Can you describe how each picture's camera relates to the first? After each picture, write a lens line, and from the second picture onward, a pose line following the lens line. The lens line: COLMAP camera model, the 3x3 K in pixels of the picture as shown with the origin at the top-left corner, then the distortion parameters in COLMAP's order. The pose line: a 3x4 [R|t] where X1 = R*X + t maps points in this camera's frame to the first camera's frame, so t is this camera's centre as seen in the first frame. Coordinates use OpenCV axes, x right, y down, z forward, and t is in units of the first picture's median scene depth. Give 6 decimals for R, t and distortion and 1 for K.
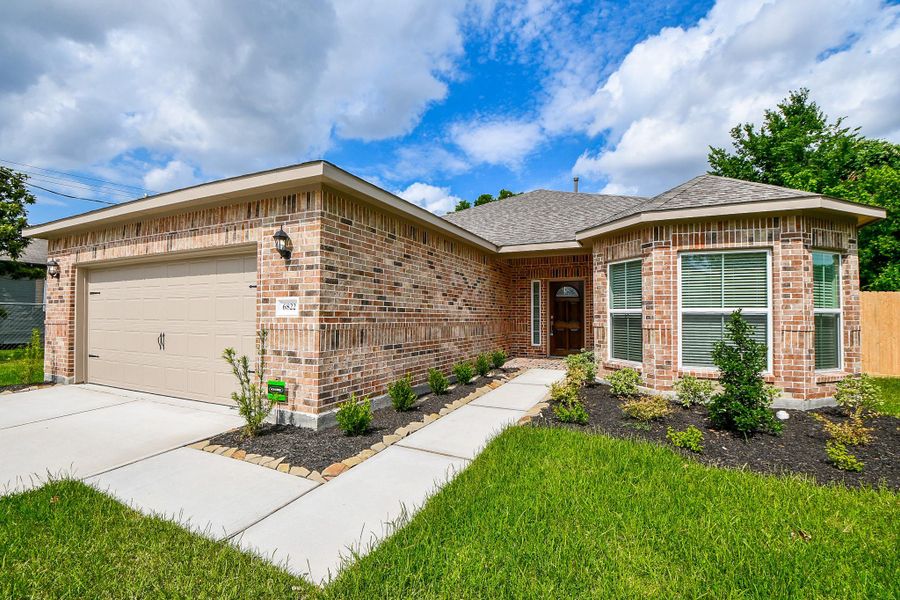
lens RADIAL K [[403.0, 0, 450.0], [0, 403.0, 300.0], [0, 0, 1]] dist [0.002478, -0.022714]
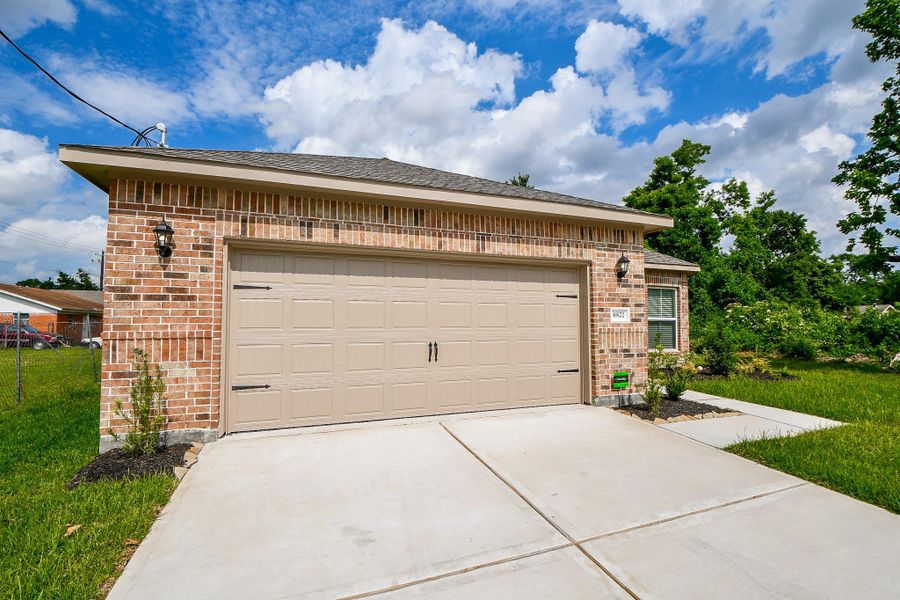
lens RADIAL K [[407.9, 0, 450.0], [0, 407.9, 300.0], [0, 0, 1]] dist [0.015084, -0.026060]
pose [[0.688076, 0.037217, 0.724683, -1.372978], [-0.026259, 0.999307, -0.026388, 0.014210], [-0.725163, -0.000872, 0.688577, 0.384503]]
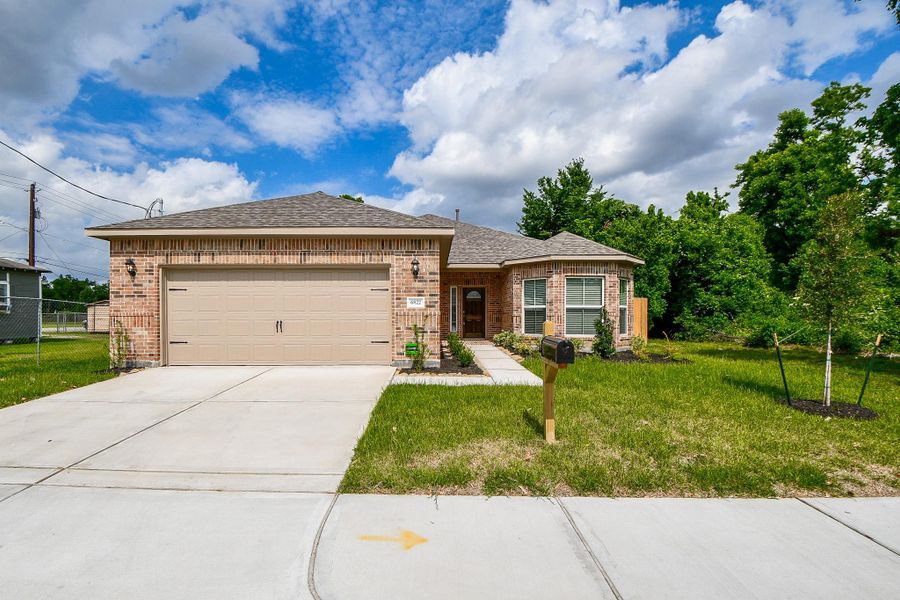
lens RADIAL K [[417.9, 0, 432.8], [0, 417.9, 317.2], [0, 0, 1]] dist [0.019339, -0.028725]
pose [[0.899725, -0.005616, 0.436421, -0.902216], [-0.013051, 0.999124, 0.039763, 0.006228], [-0.436262, -0.041472, 0.898863, -0.553945]]
